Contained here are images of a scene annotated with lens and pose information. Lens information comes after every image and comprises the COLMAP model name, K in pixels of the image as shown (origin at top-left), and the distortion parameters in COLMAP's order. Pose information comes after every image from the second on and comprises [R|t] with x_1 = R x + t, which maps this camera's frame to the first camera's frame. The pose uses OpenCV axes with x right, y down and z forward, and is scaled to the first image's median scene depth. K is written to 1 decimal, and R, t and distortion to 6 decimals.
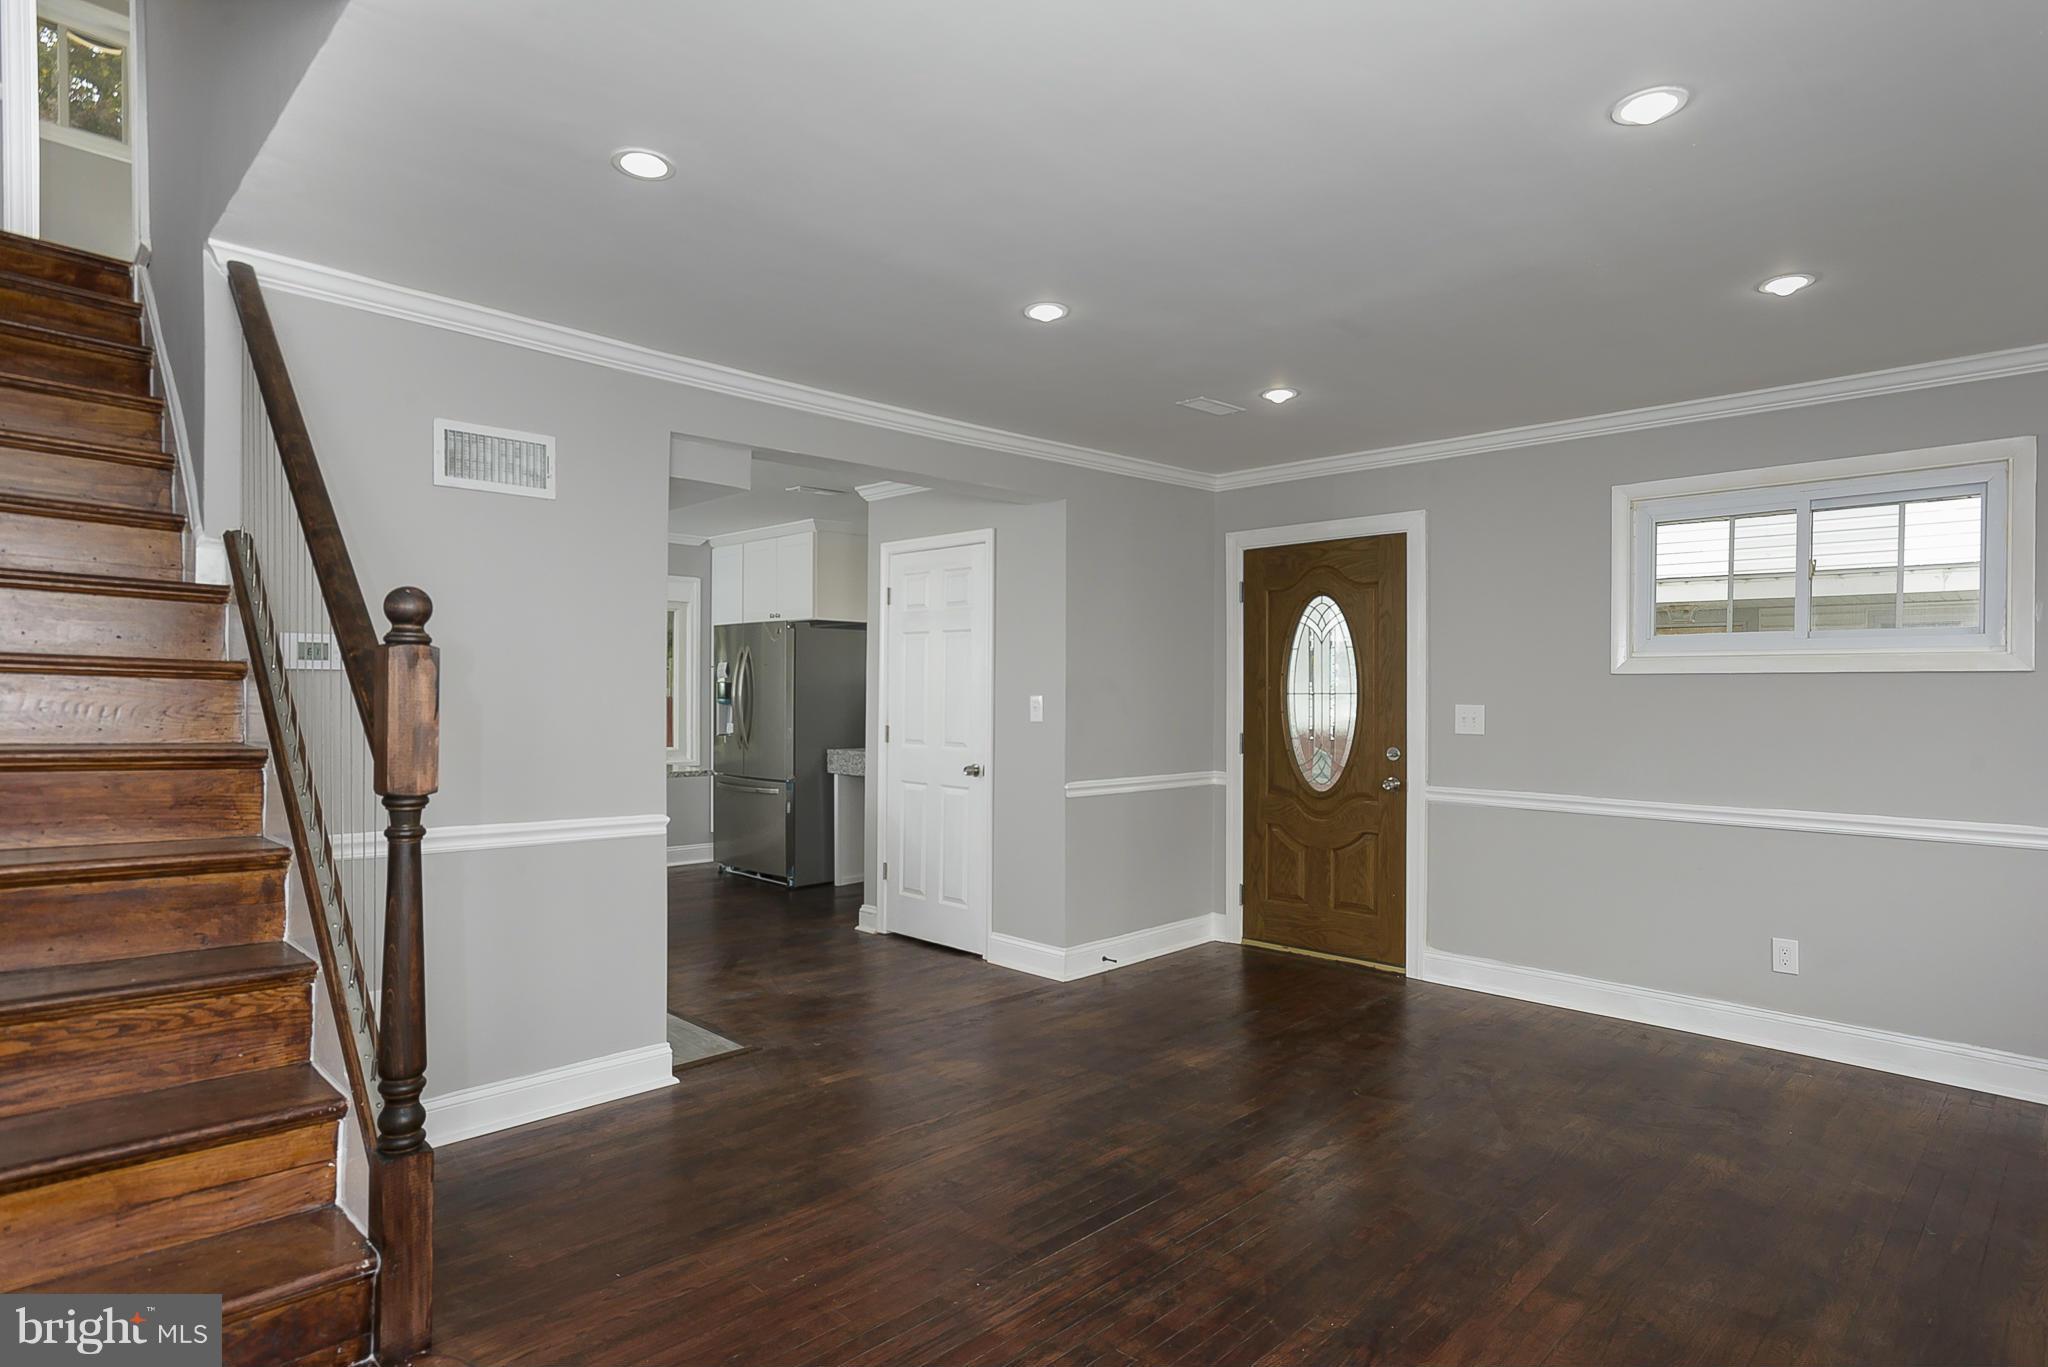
lens RADIAL K [[988.8, 0, 1032.2], [0, 988.8, 698.7], [0, 0, 1]] dist [-0.027235, 0.013782]
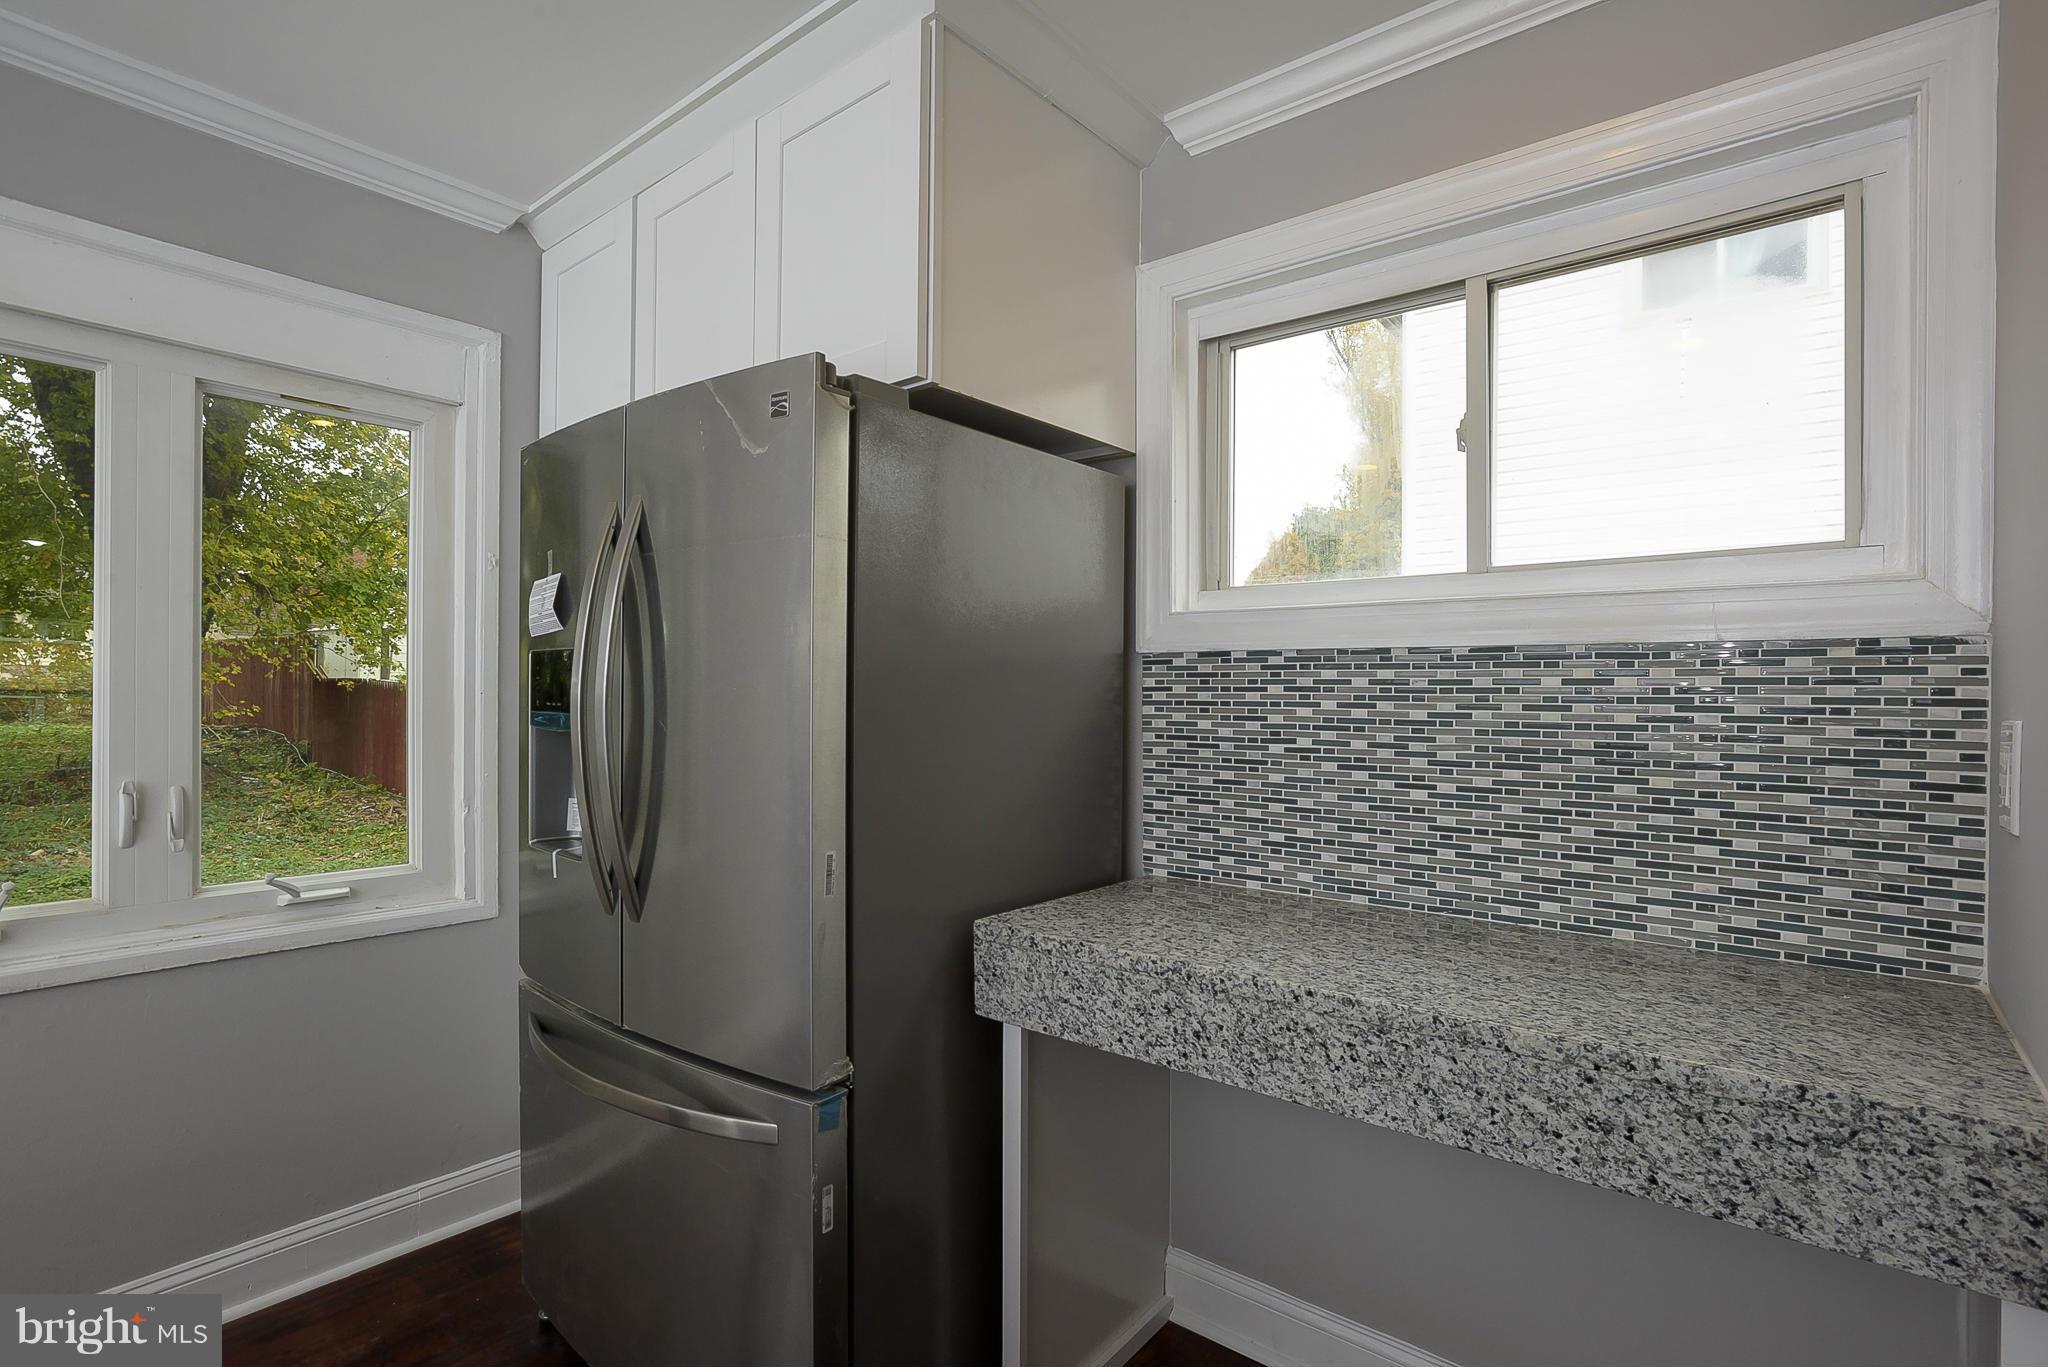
lens RADIAL K [[988.8, 0, 1032.2], [0, 988.8, 698.7], [0, 0, 1]] dist [-0.027235, 0.013782]
pose [[0.997318, 0.001586, 0.073174, -0.207705], [-0.001341, 0.999993, -0.003395, -0.002459], [-0.073179, 0.003287, 0.997313, 0.744473]]
